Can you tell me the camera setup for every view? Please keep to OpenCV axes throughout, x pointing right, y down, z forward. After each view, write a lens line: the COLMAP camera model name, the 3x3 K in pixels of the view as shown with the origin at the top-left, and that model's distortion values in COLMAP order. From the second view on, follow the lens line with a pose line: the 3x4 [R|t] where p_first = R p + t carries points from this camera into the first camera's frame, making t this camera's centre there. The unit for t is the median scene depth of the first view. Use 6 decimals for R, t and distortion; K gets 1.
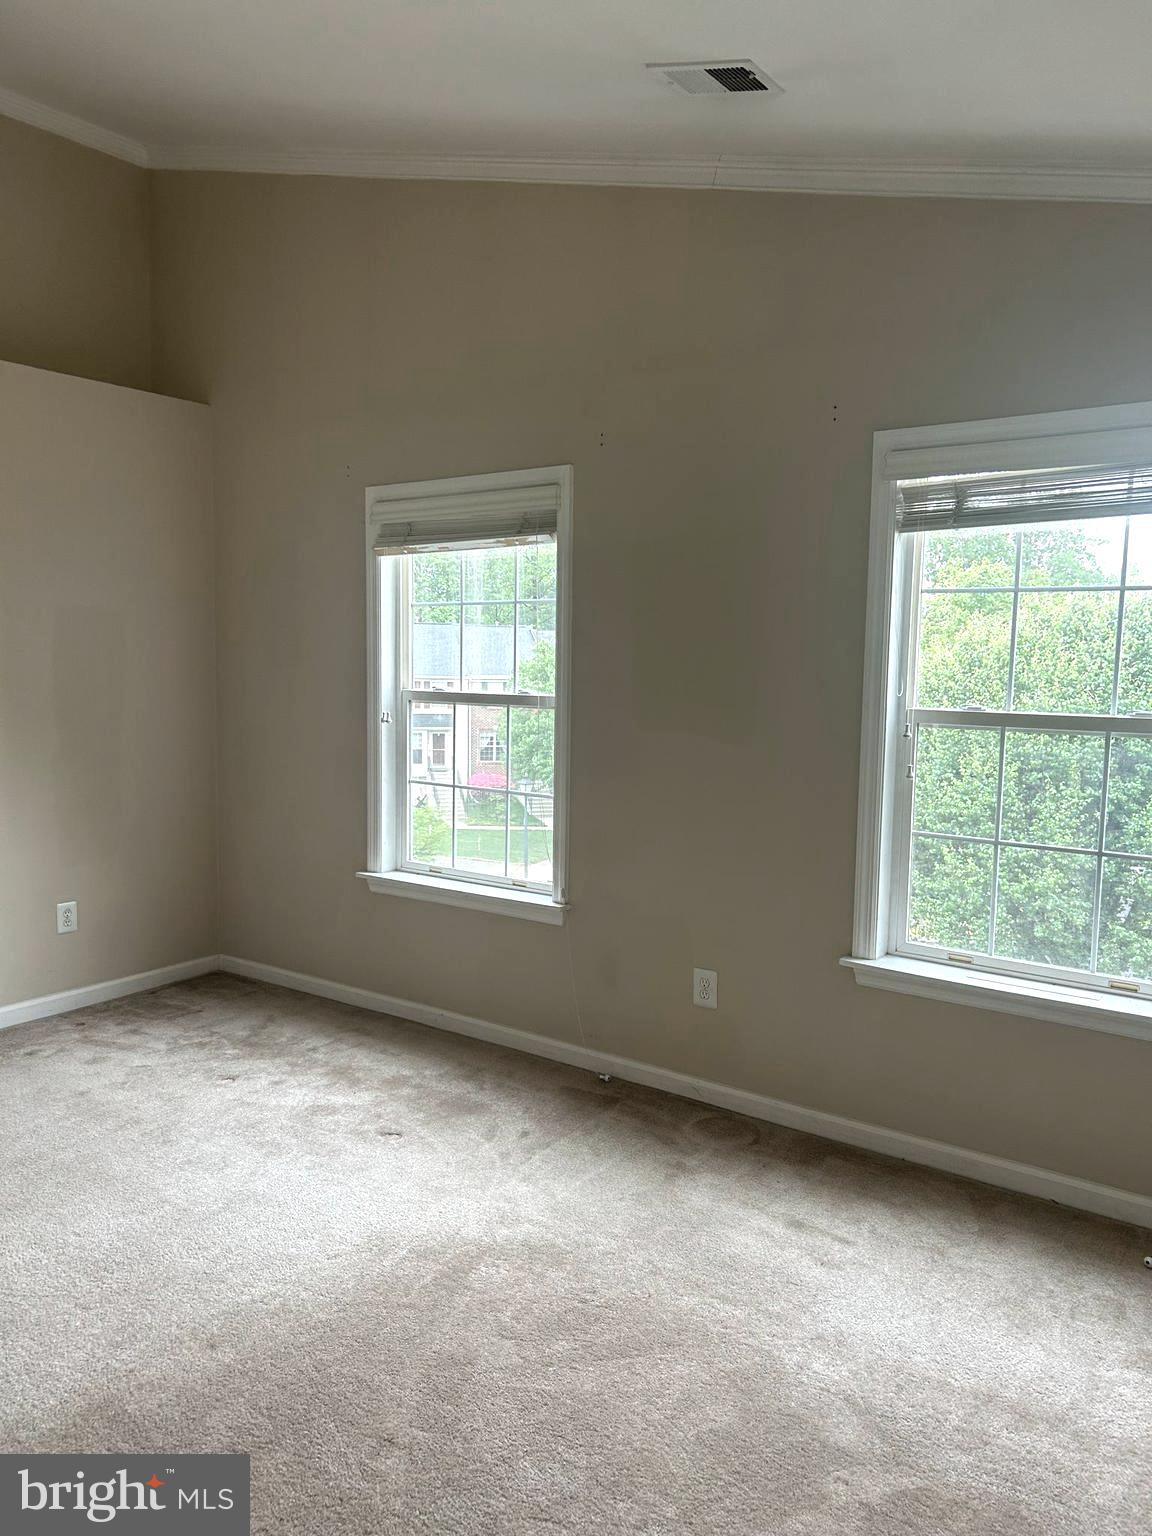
lens RADIAL K [[1161.9, 0, 577.1], [0, 1161.9, 783.0], [0, 0, 1]] dist [0.085262, -0.208353]
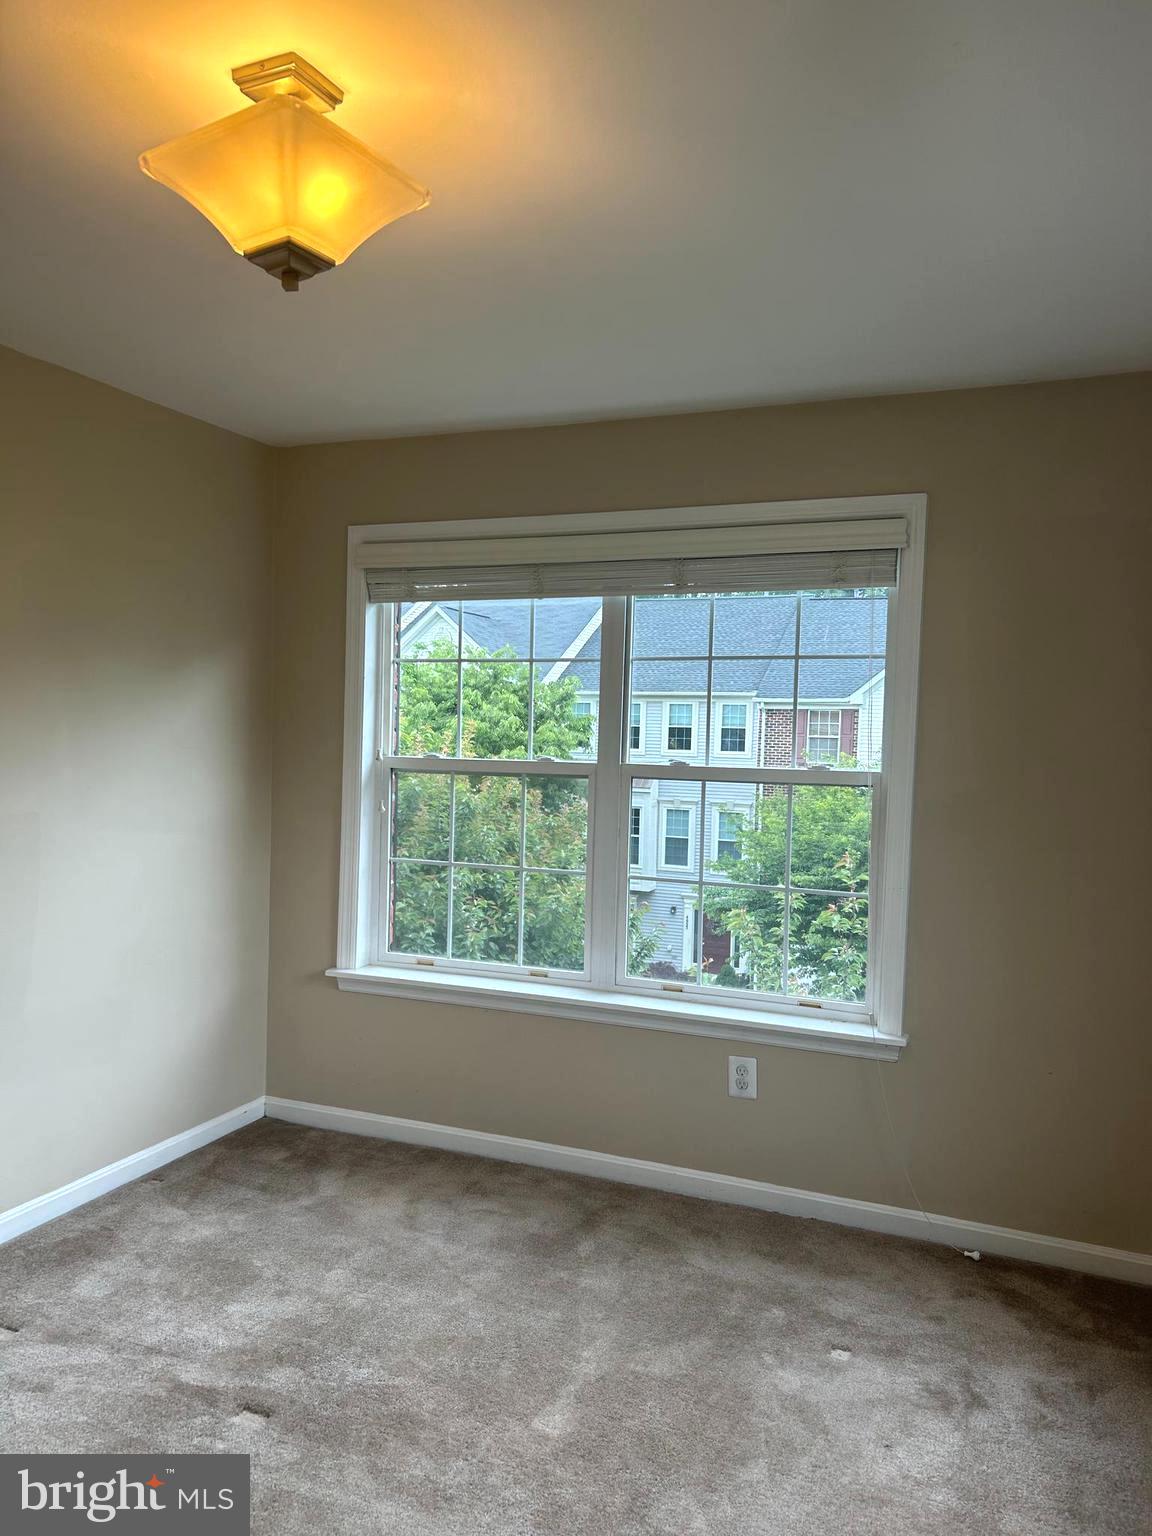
lens RADIAL K [[1092.2, 0, 600.8], [0, 1092.2, 770.2], [0, 0, 1]] dist [0.131330, -0.161271]
pose [[0.961581, -0.012580, 0.274234, -0.295851], [0.027935, 0.998248, -0.052162, -0.030870], [-0.273097, 0.057819, 0.960247, 0.222291]]
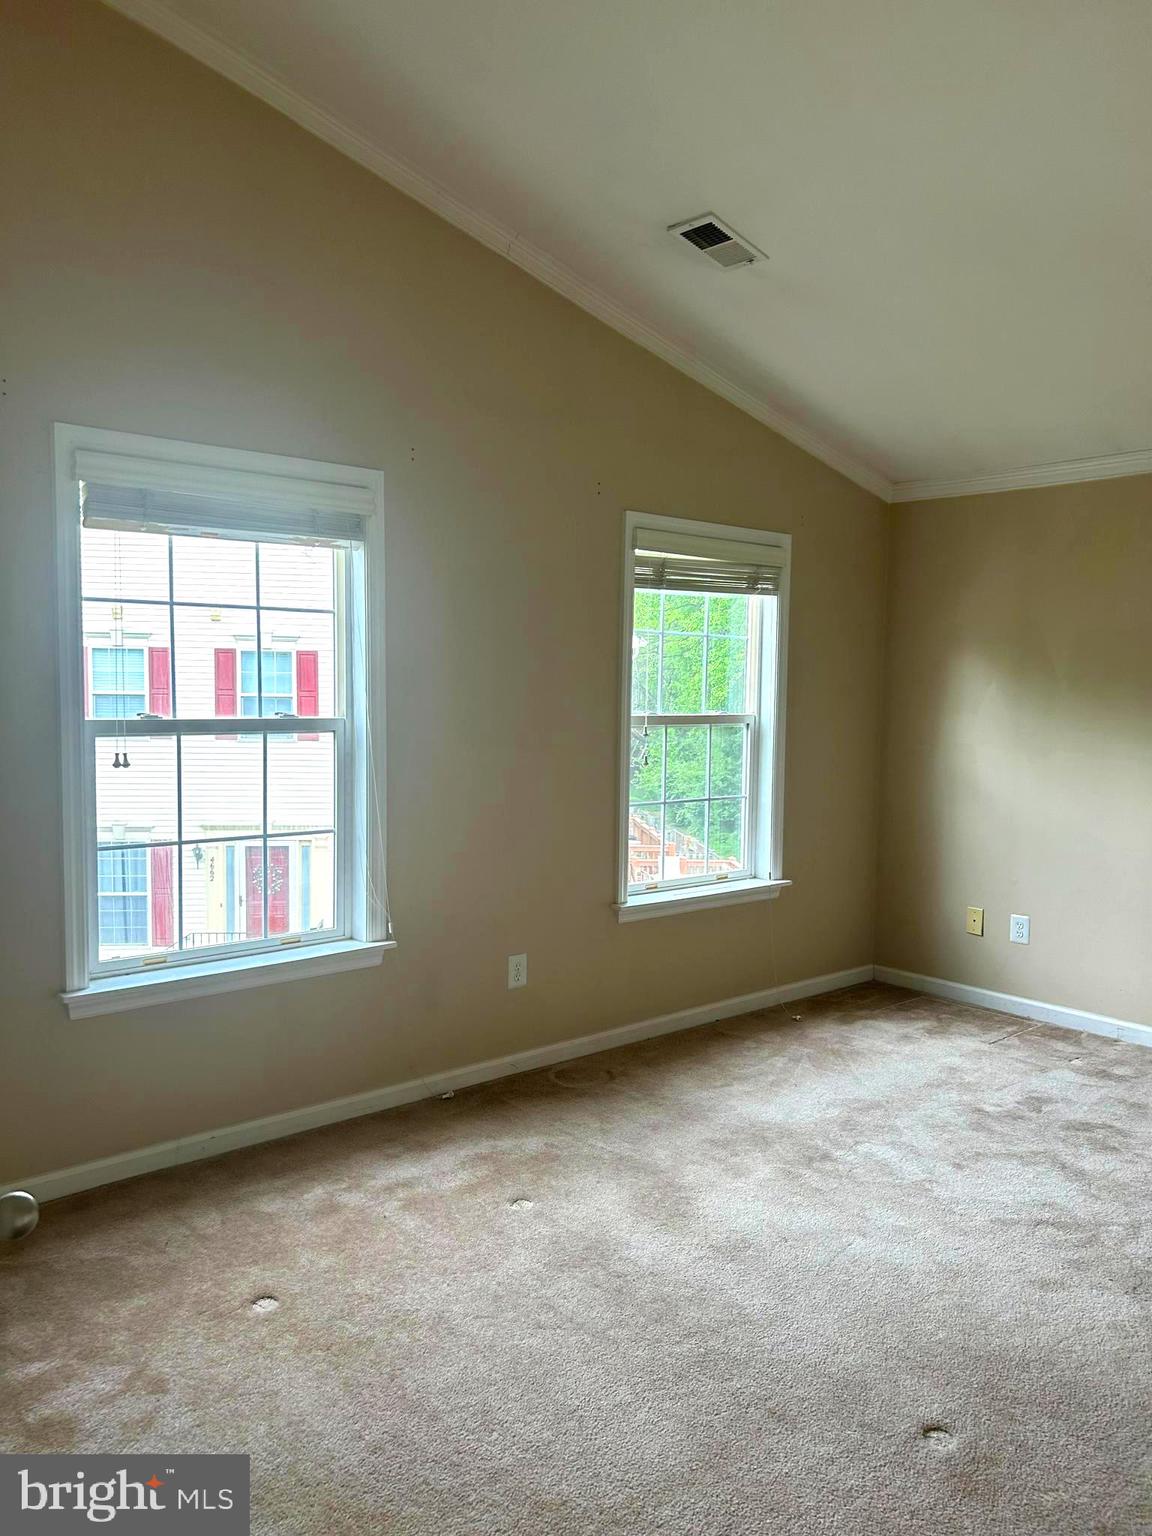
lens RADIAL K [[1092.2, 0, 600.8], [0, 1092.2, 770.2], [0, 0, 1]] dist [0.131330, -0.161271]
pose [[0.226177, -0.094305, 0.969510, -0.843403], [0.091709, 0.992943, 0.075190, -0.085034], [-0.969760, 0.071906, 0.233229, 0.633980]]
